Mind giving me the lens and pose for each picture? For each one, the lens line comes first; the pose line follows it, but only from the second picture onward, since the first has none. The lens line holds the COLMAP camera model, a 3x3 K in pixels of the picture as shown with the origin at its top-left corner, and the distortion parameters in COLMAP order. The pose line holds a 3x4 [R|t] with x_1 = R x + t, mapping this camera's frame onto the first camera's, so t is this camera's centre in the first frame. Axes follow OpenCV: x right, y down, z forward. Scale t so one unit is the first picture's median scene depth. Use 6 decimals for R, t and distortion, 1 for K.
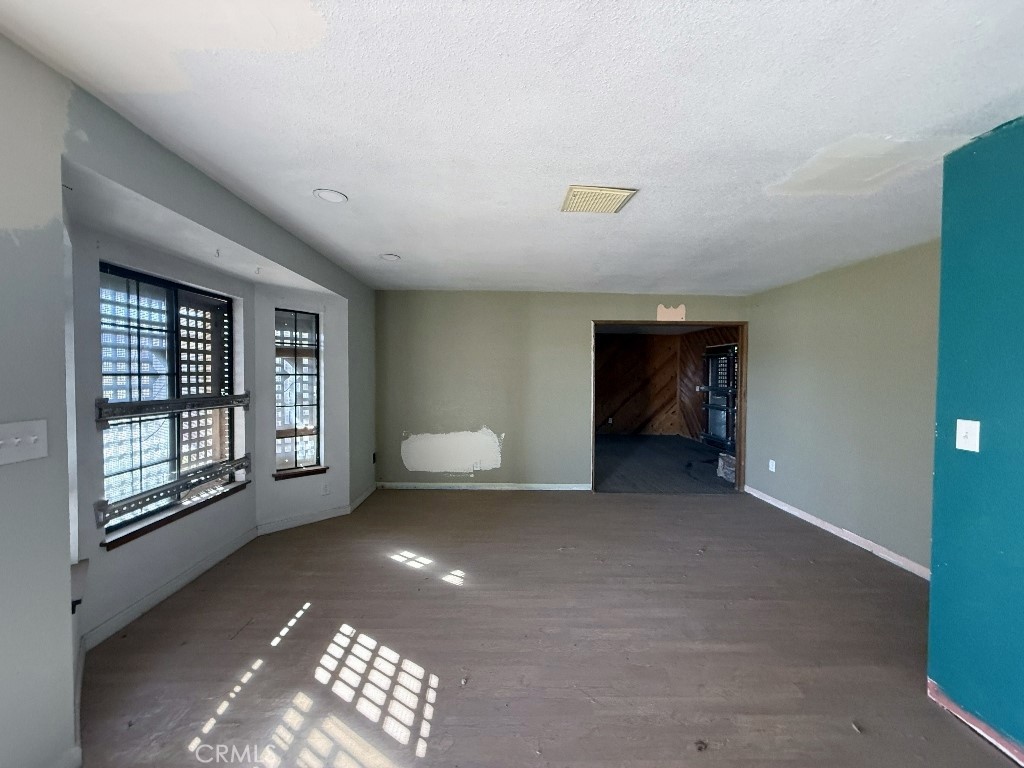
lens RADIAL K [[413.1, 0, 512.0], [0, 413.1, 384.0], [0, 0, 1]] dist [-0.000247, 0.000017]
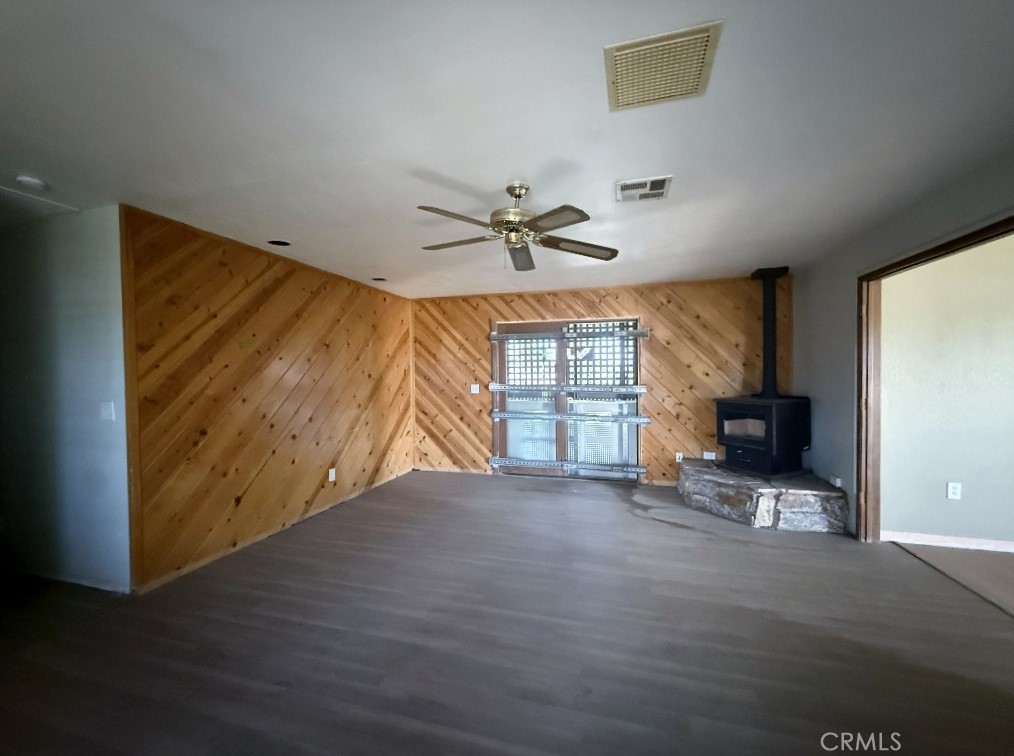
lens RADIAL K [[409.1, 0, 507.0], [0, 409.1, 378.0], [0, 0, 1]] dist [-0.000247, 0.000017]
pose [[0.307843, -0.030186, 0.950958, -0.106920], [0.038988, 0.999057, 0.019092, -0.013294], [-0.950638, 0.031199, 0.308729, 0.693137]]
